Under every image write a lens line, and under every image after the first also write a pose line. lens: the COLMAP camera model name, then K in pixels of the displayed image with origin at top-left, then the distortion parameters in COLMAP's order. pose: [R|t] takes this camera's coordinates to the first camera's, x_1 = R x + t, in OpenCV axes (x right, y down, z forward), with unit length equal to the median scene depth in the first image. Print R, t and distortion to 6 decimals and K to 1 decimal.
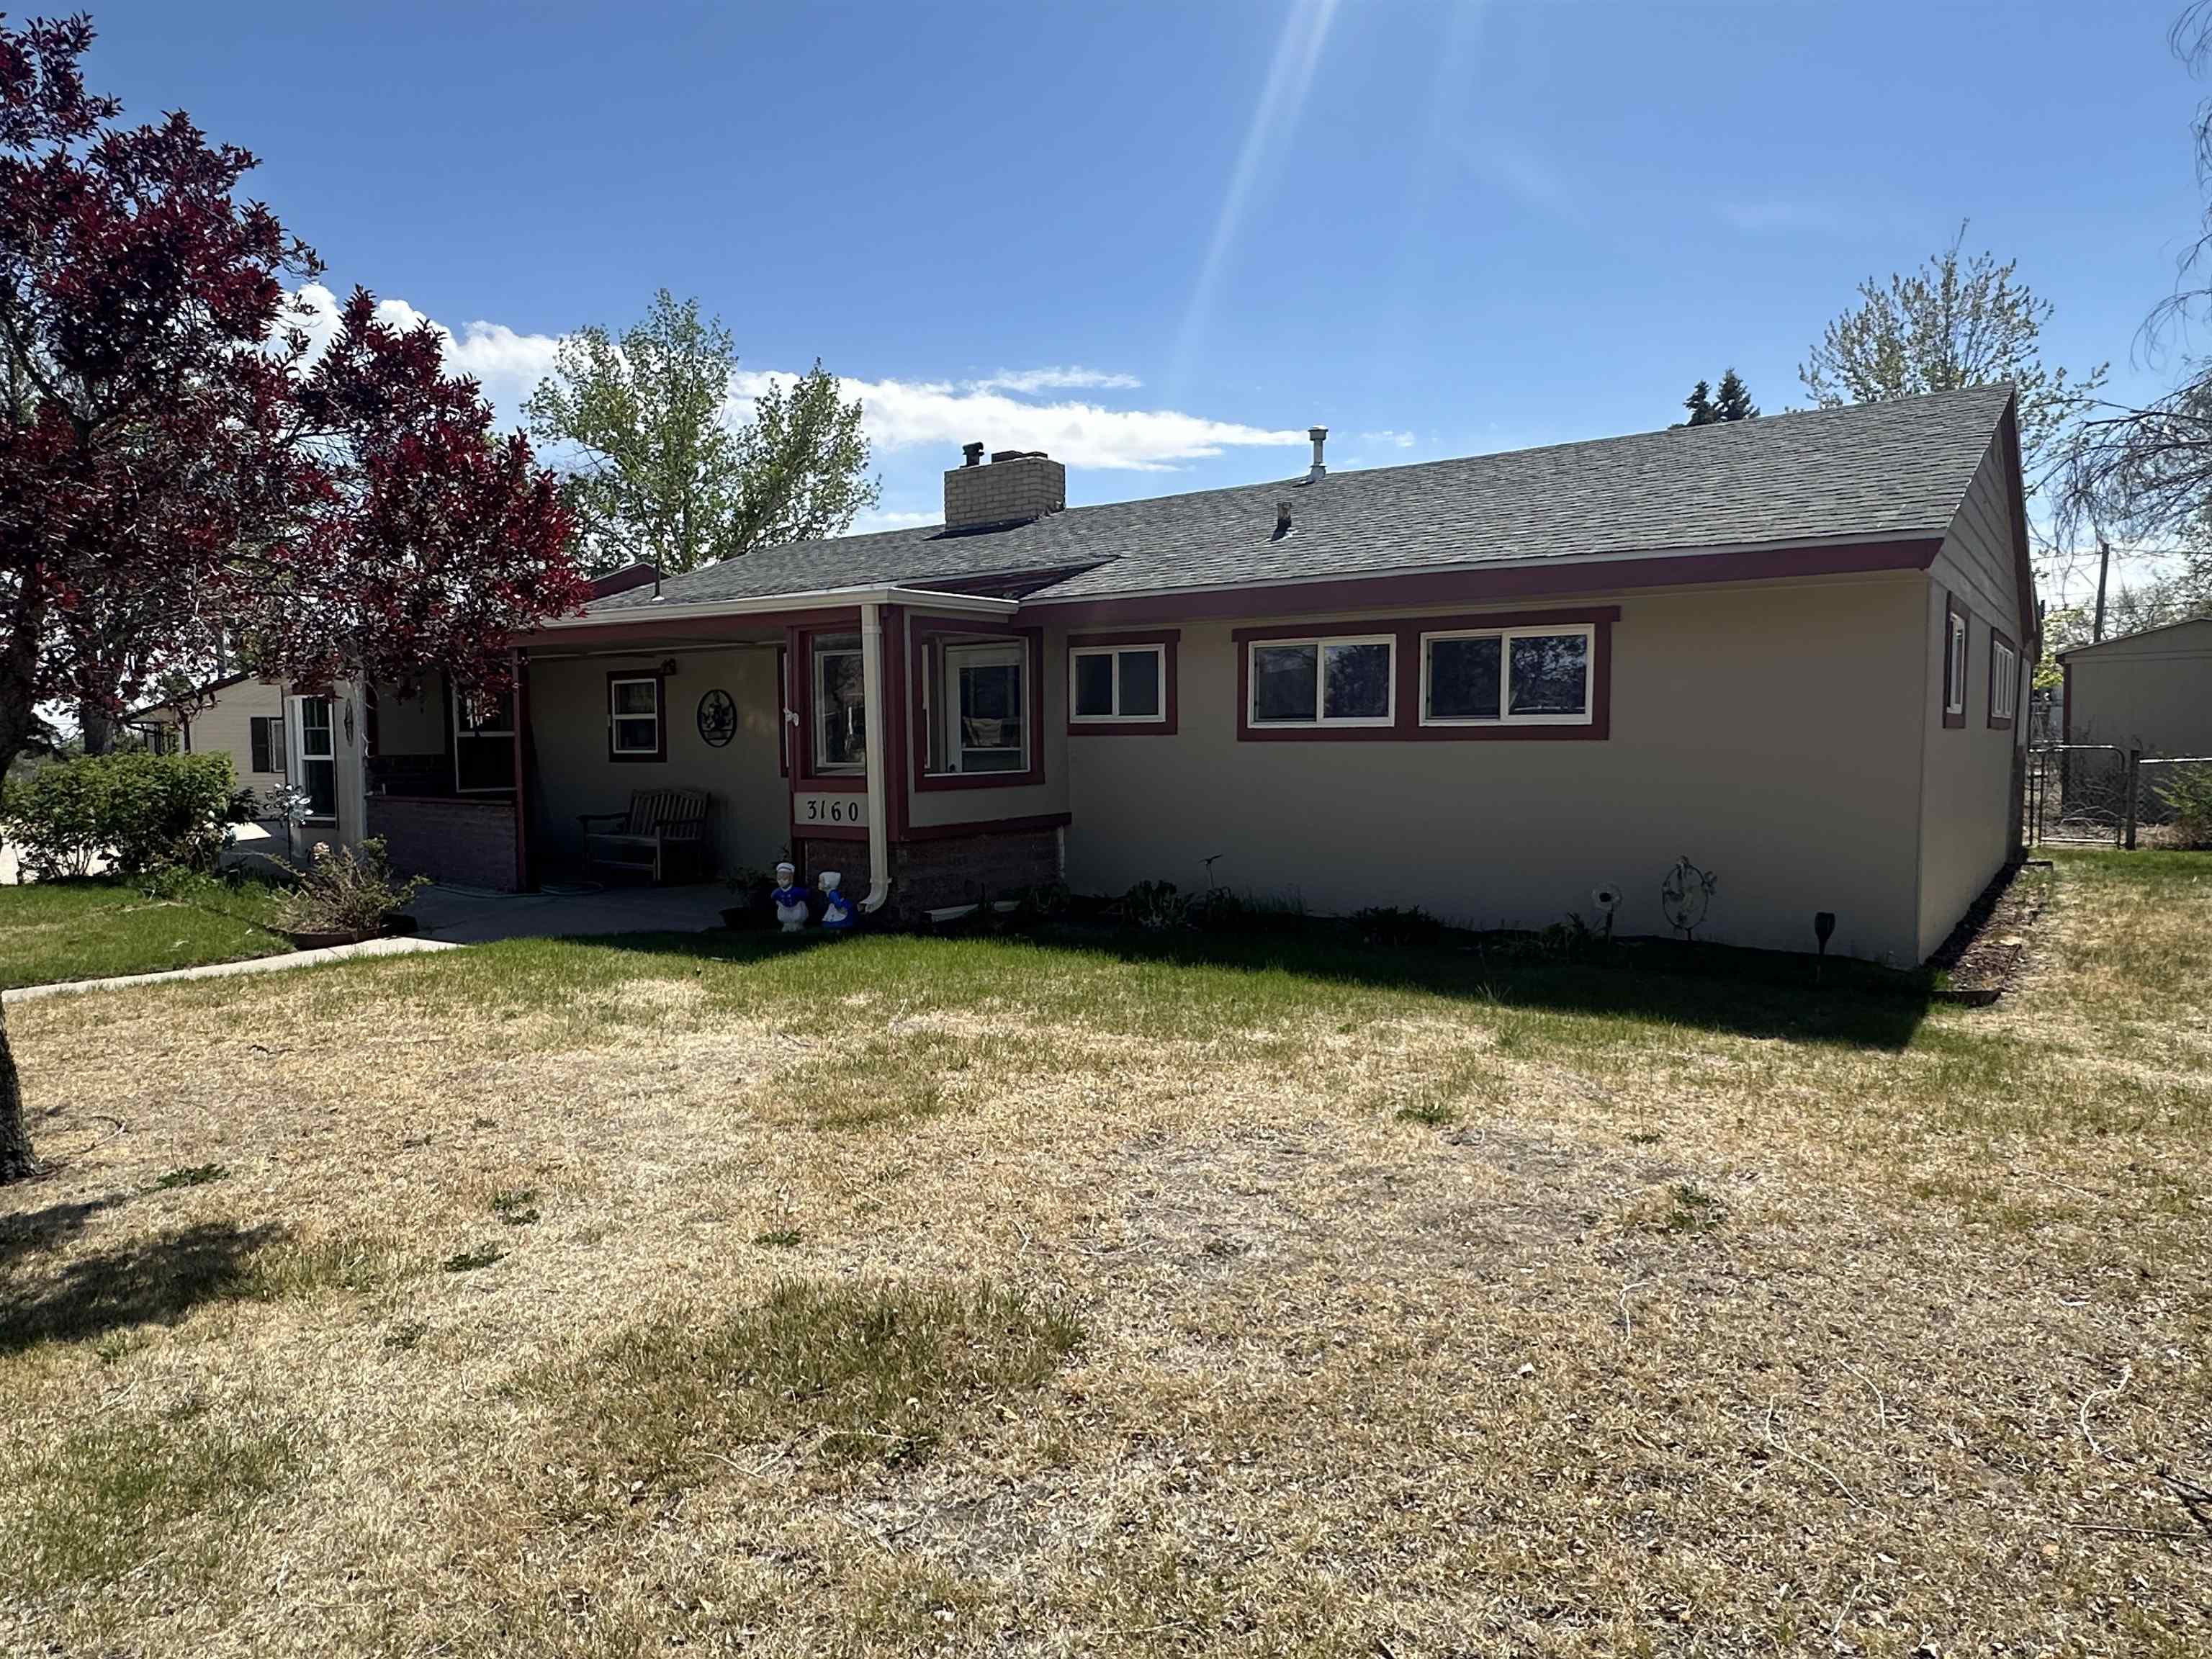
lens RADIAL K [[1420.1, 0, 1106.0], [0, 1420.1, 829.5], [0, 0, 1]] dist [-0.002869, -0.000957]
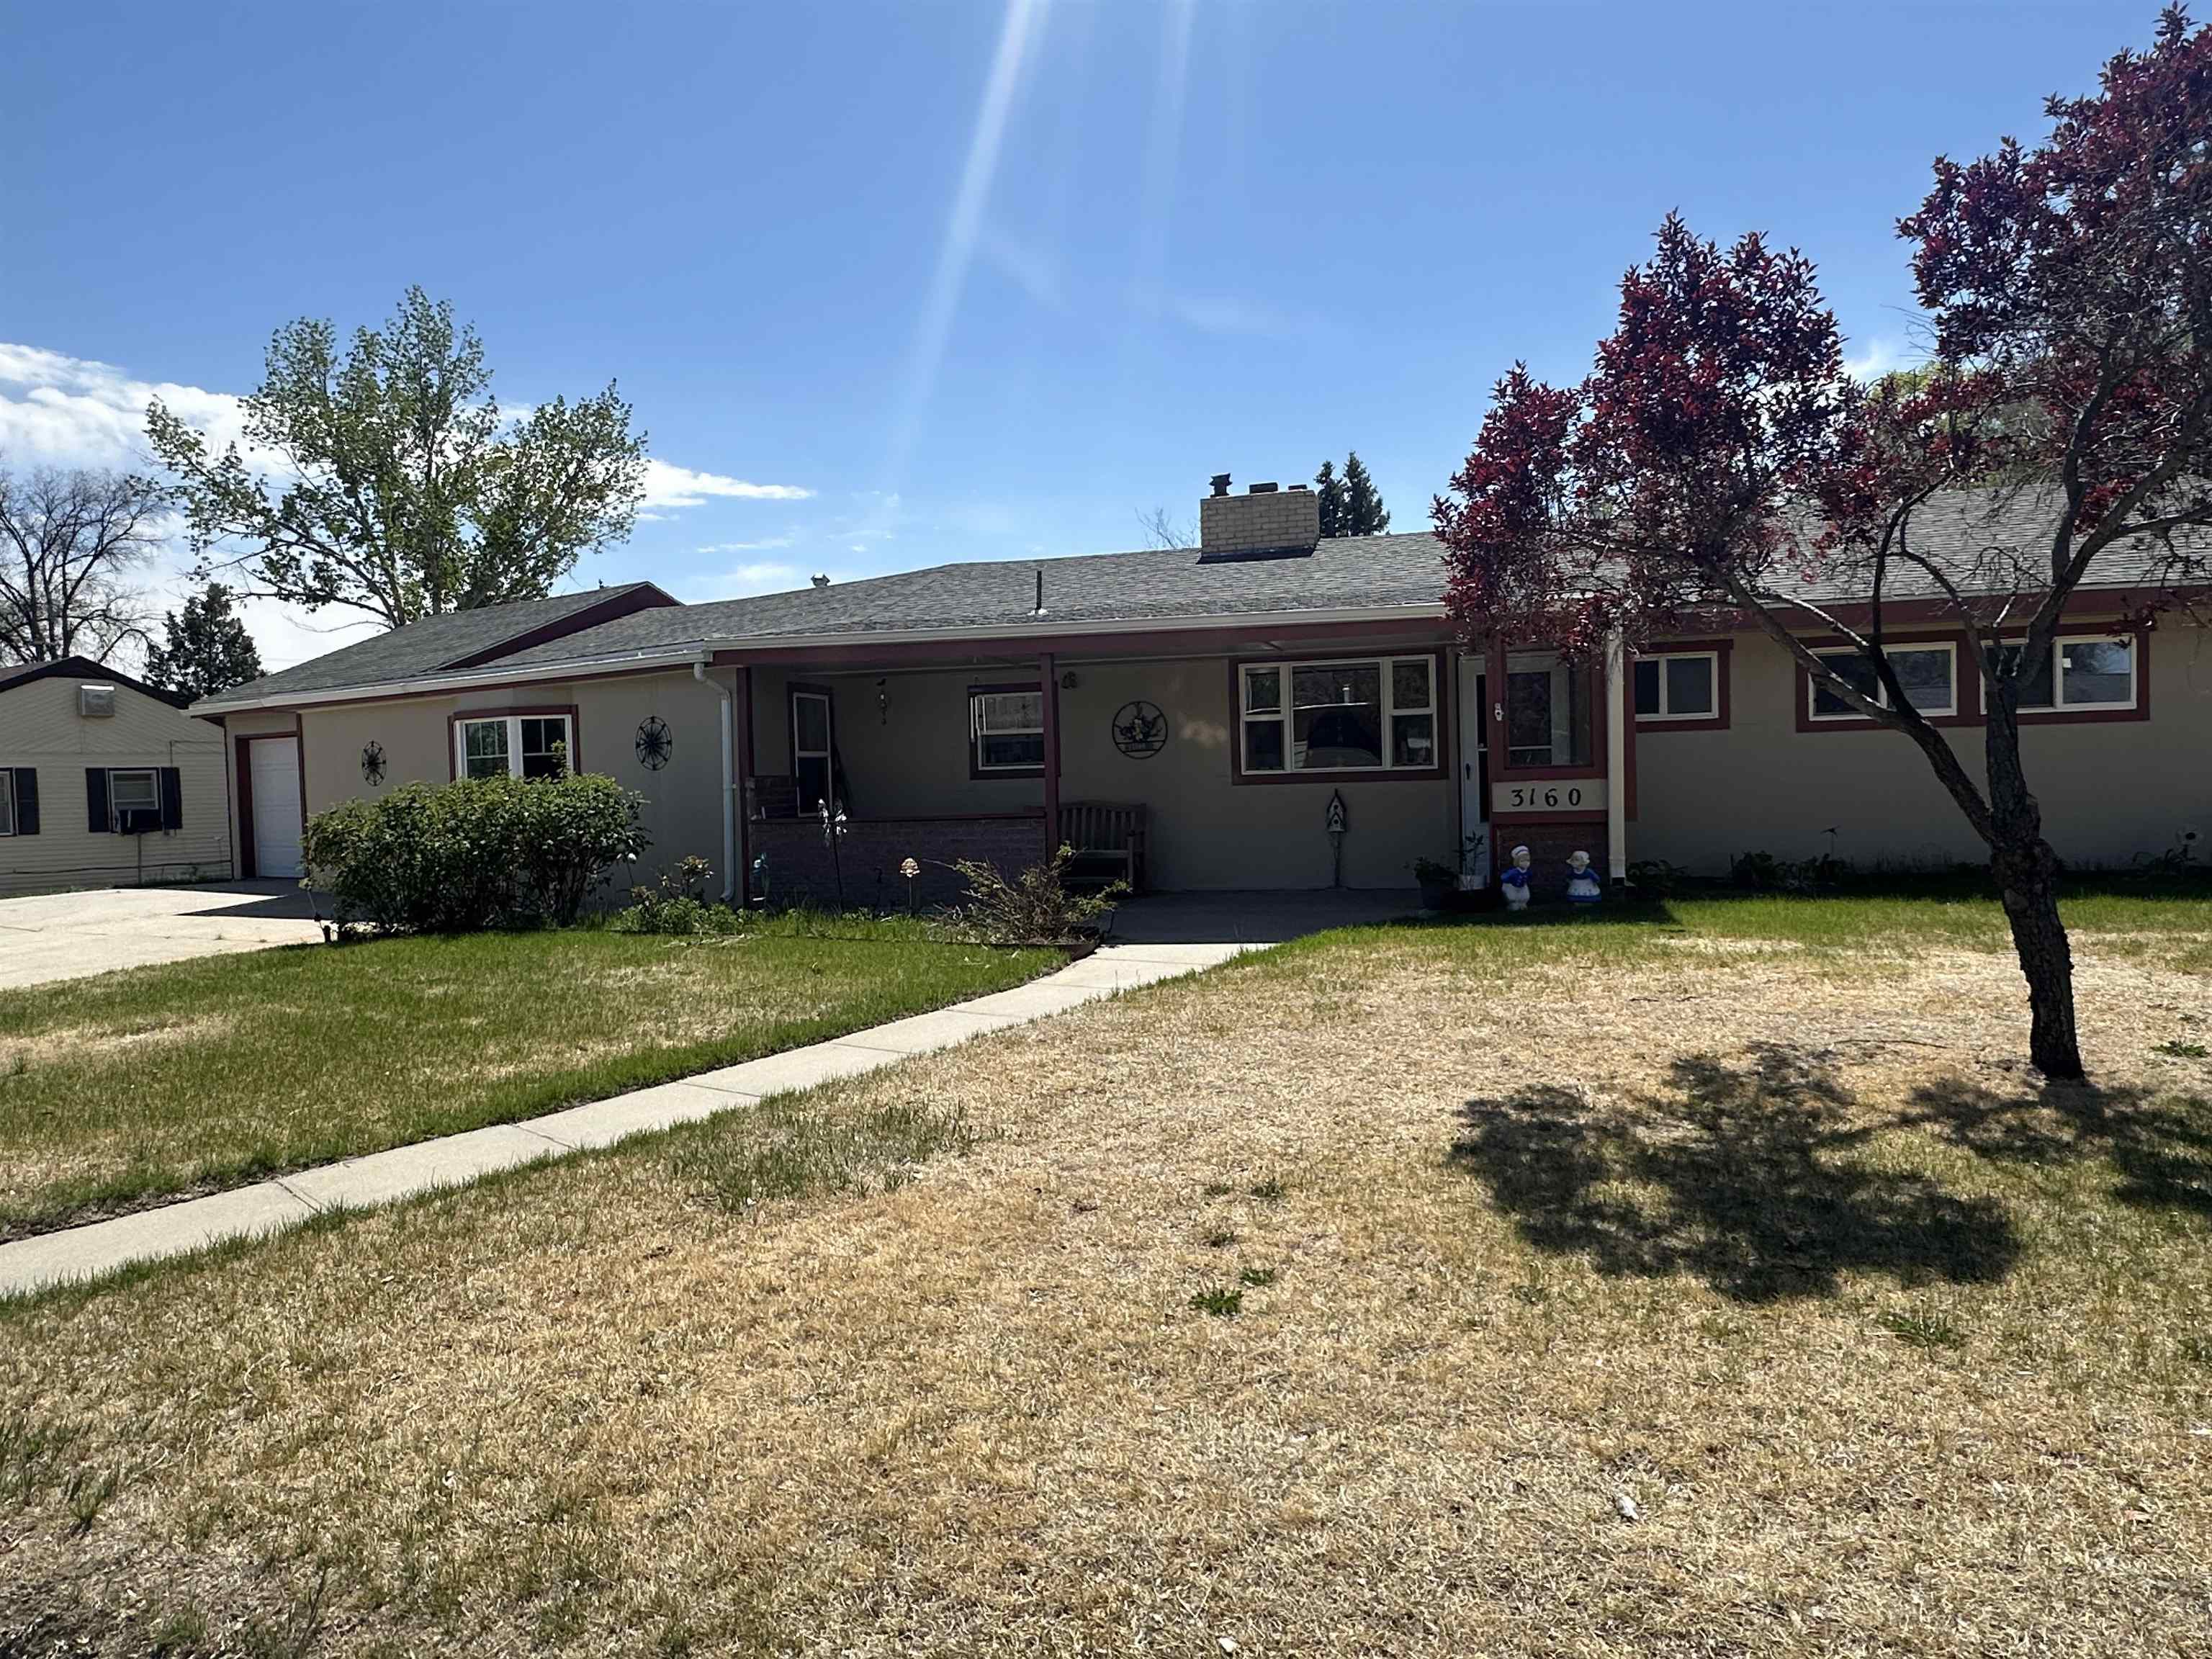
lens RADIAL K [[1396.0, 0, 1095.7], [0, 1396.0, 838.5], [0, 0, 1]] dist [-0.000178, -0.001920]
pose [[0.930127, -0.036468, 0.365423, -0.860308], [0.047249, 0.998671, -0.020600, 0.022868], [-0.364186, 0.036427, 0.930614, 0.120670]]
